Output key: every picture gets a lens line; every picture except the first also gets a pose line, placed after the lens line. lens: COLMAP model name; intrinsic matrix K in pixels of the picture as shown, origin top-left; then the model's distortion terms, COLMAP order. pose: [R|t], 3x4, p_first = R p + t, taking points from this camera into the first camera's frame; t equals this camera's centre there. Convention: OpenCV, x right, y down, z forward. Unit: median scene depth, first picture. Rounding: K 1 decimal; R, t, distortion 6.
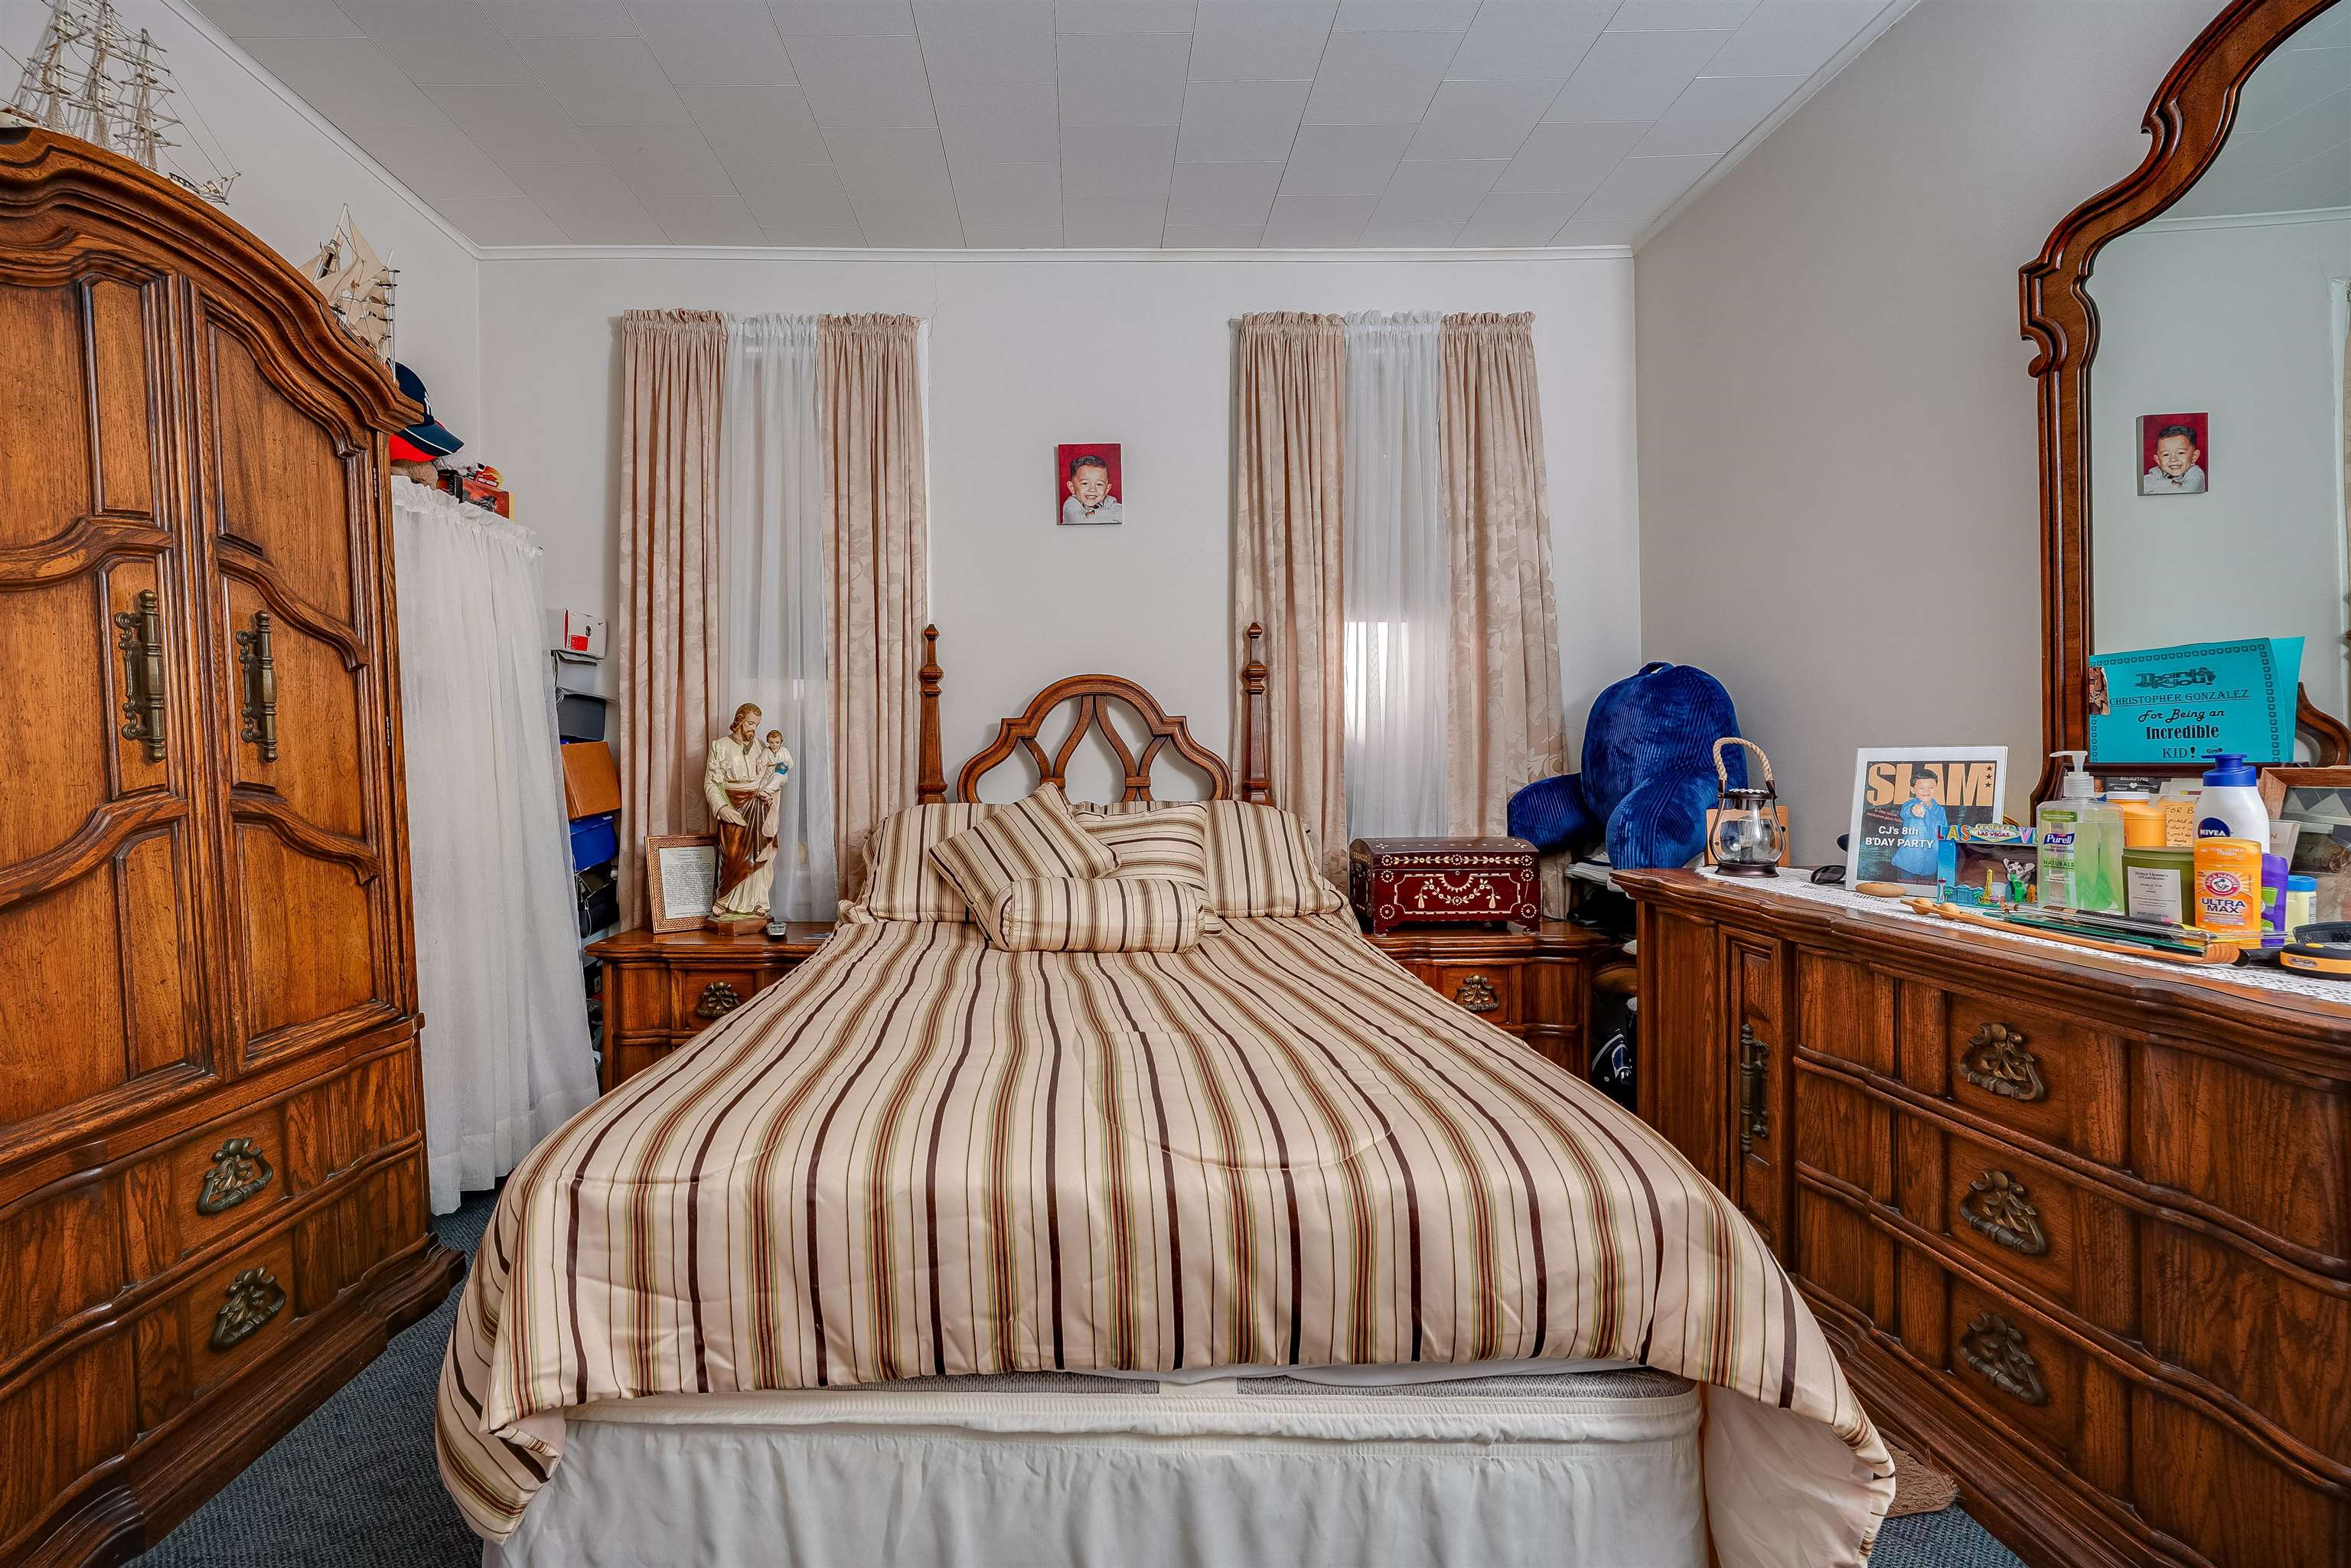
lens RADIAL K [[949.6, 0, 1091.5], [0, 949.6, 775.5], [0, 0, 1]] dist [-0.011375, 0.001198]
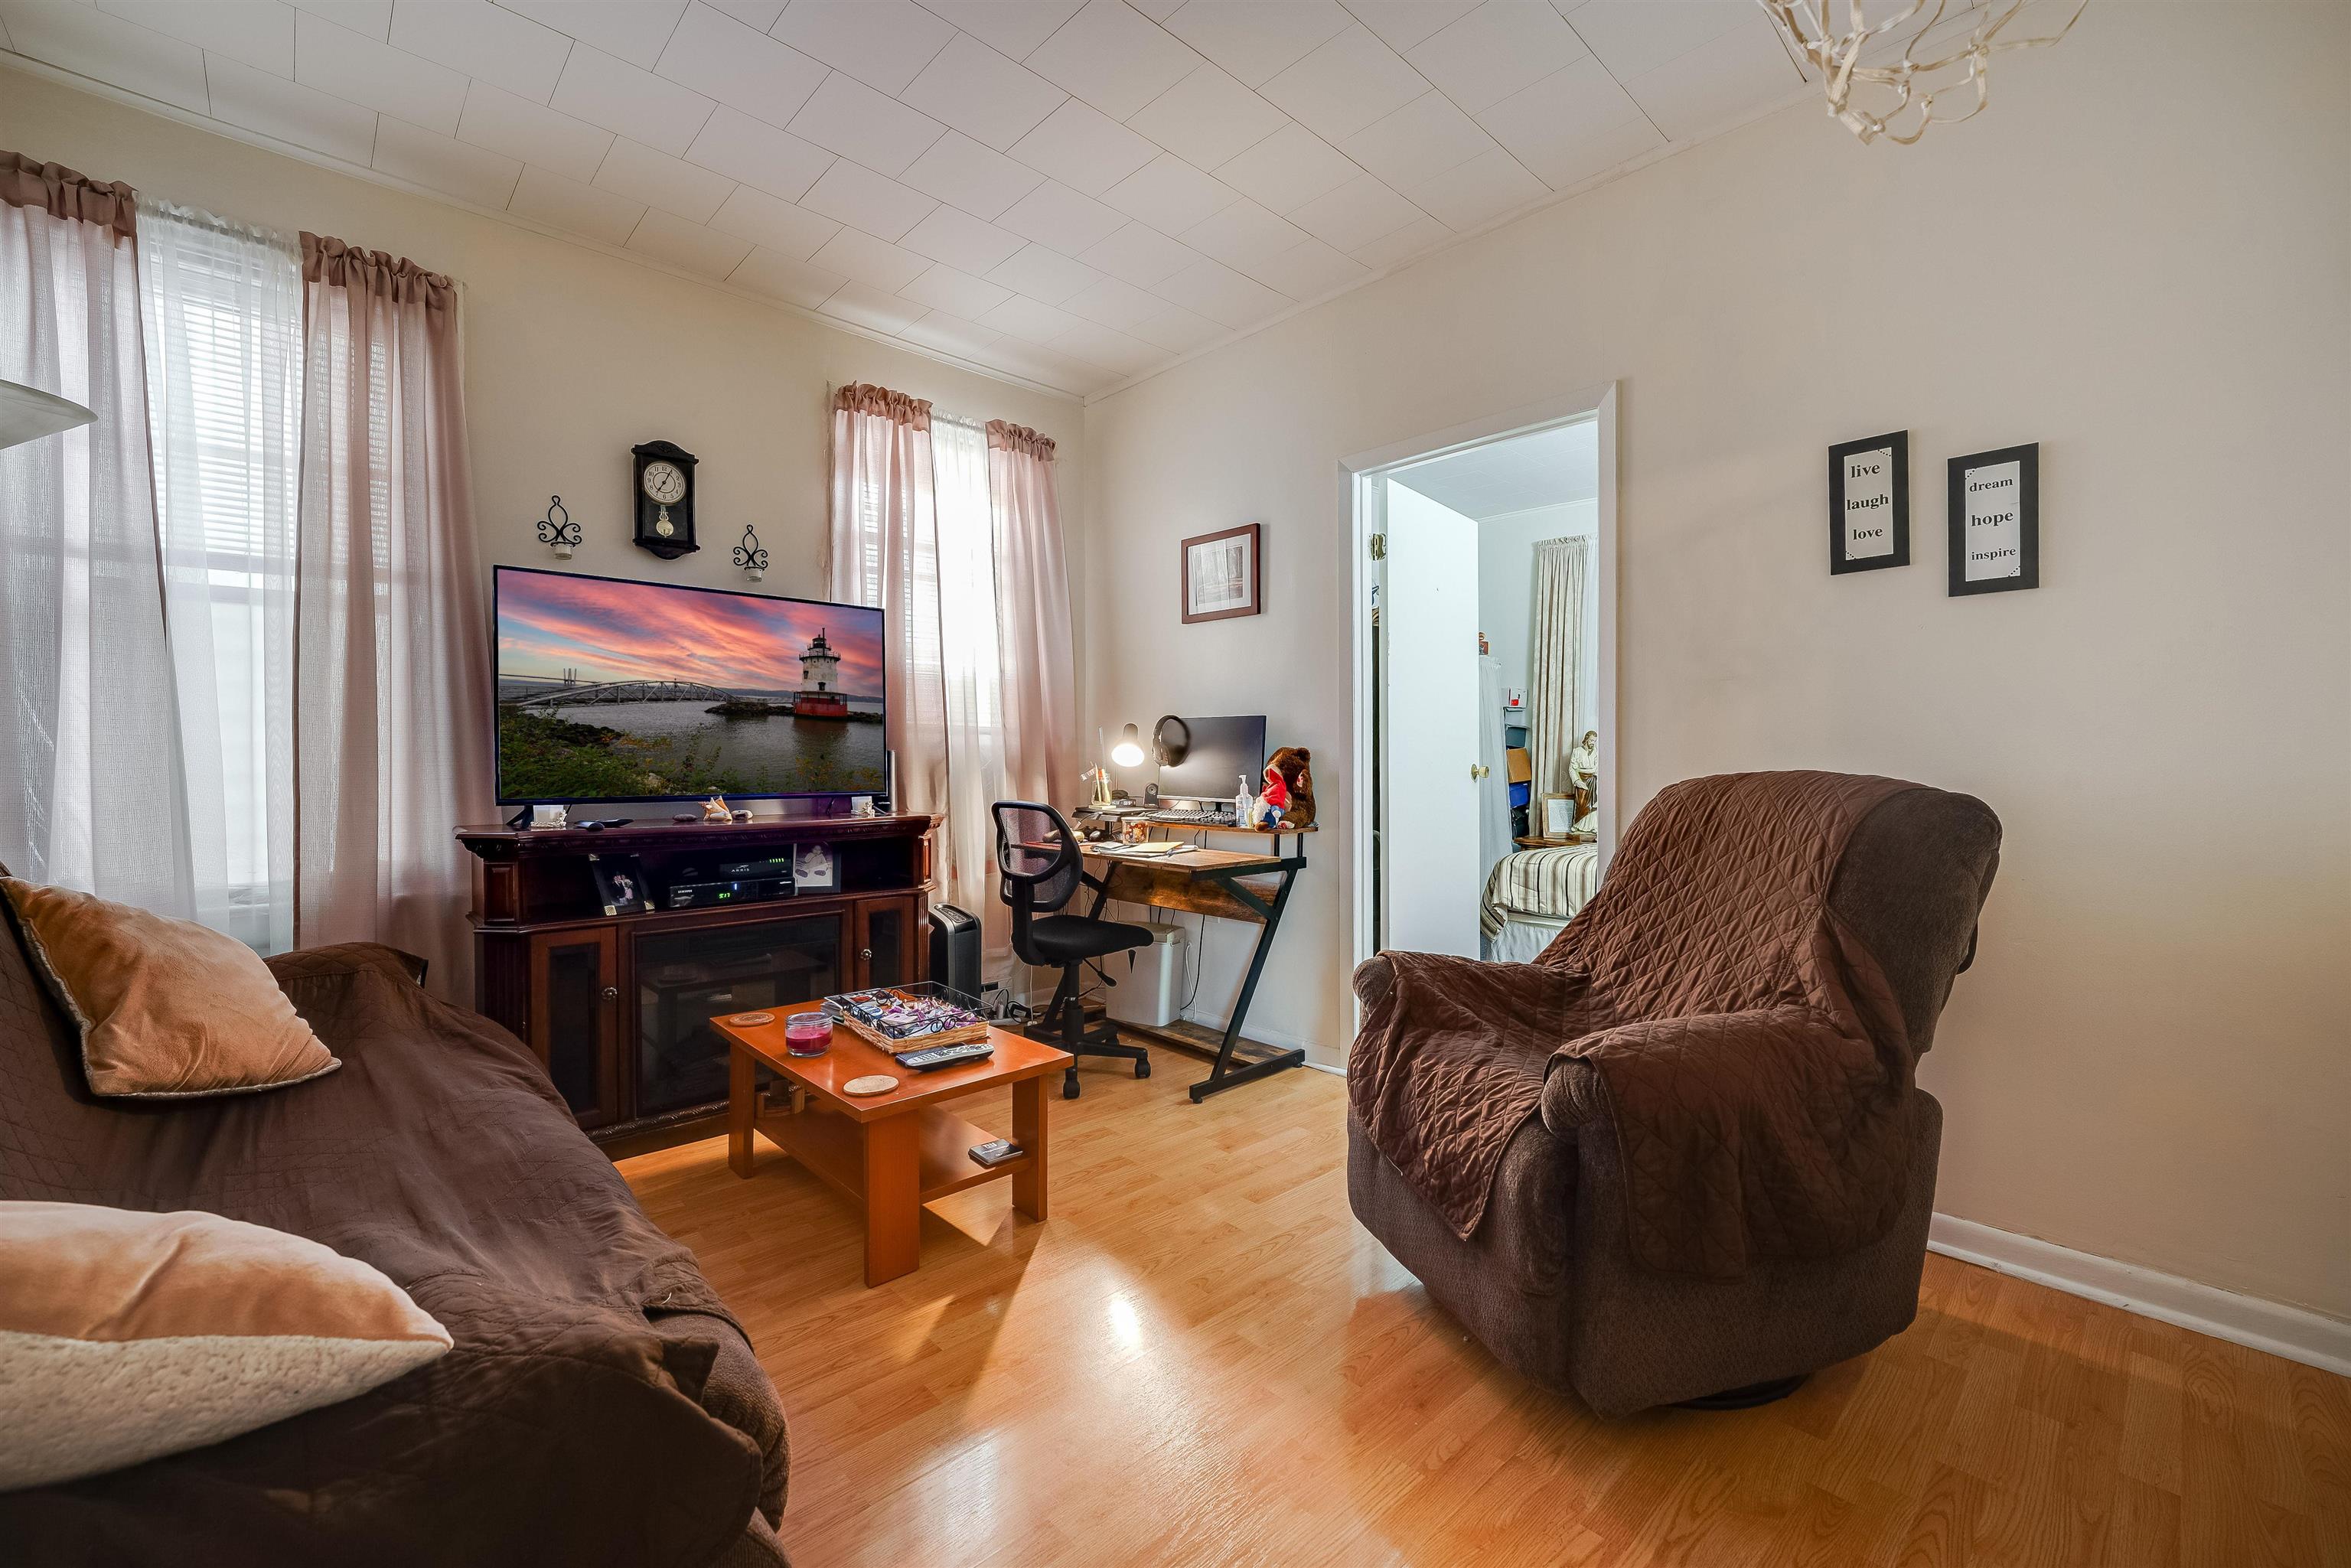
lens RADIAL K [[949.6, 0, 1176.0], [0, 949.6, 765.5], [0, 0, 1]] dist [-0.011375, 0.001198]
pose [[0.672648, 0.024461, -0.739558, 0.555879], [-0.025240, 0.999630, 0.010106, 0.001819], [0.739532, 0.011869, 0.673017, -1.052105]]
